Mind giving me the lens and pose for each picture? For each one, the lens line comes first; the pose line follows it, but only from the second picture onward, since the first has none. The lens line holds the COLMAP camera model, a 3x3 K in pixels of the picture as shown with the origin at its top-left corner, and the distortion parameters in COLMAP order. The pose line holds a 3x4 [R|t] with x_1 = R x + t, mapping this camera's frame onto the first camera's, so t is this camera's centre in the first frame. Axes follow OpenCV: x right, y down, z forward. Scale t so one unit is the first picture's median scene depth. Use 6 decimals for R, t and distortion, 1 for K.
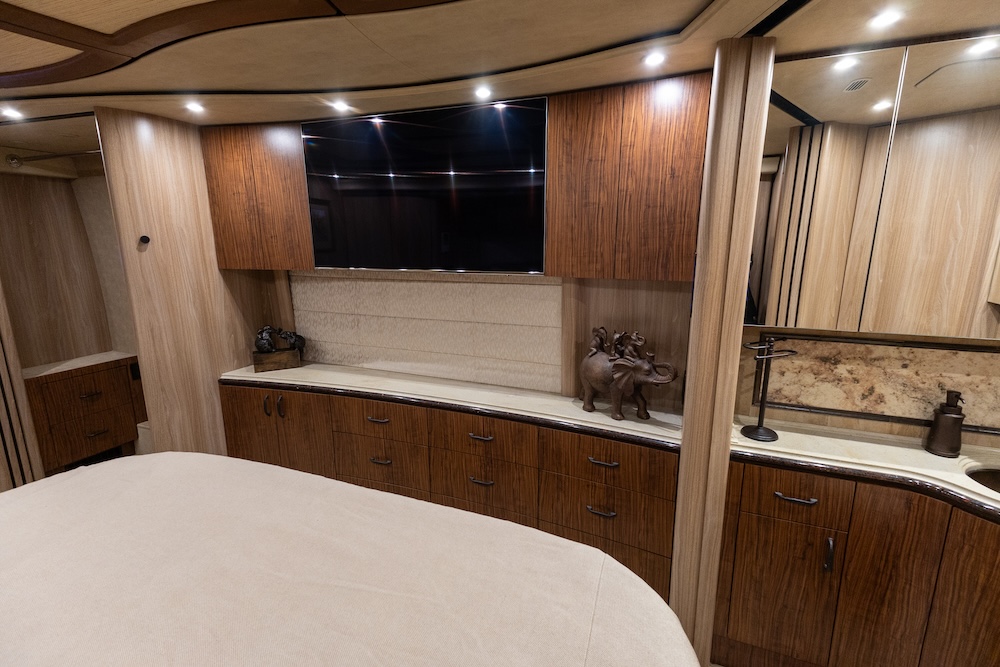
lens RADIAL K [[464.4, 0, 496.2], [0, 464.4, 333.8], [0, 0, 1]] dist [0.028520, -0.008360]
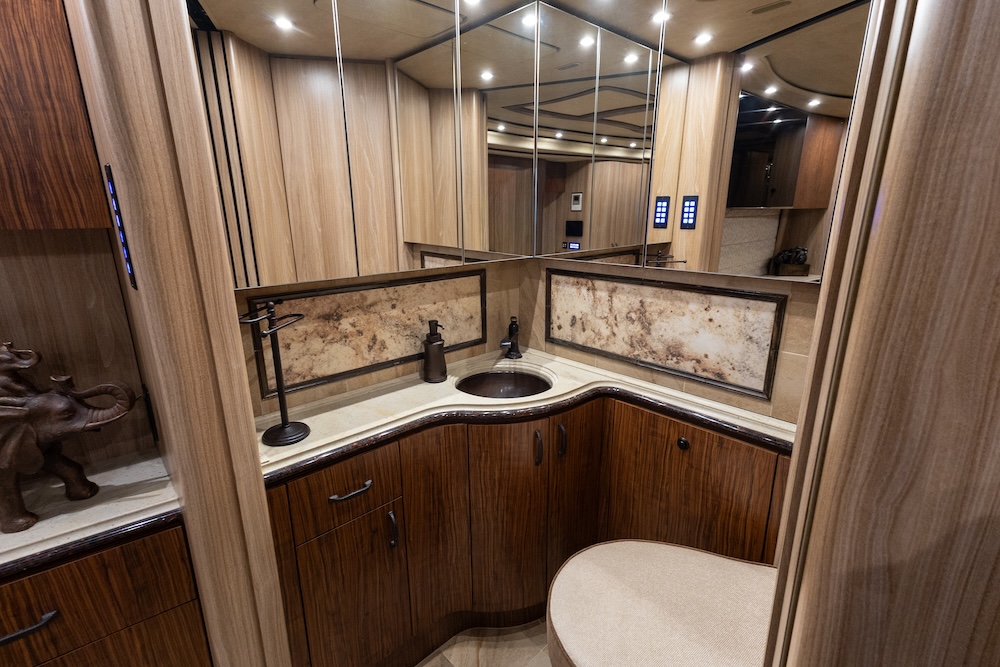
lens RADIAL K [[464.4, 0, 496.2], [0, 464.4, 333.8], [0, 0, 1]] dist [0.028520, -0.008360]
pose [[0.426950, -0.237734, 0.872465, 0.102258], [0.192304, 0.966624, 0.169285, 0.001118], [-0.883591, 0.095502, 0.458418, 0.365183]]
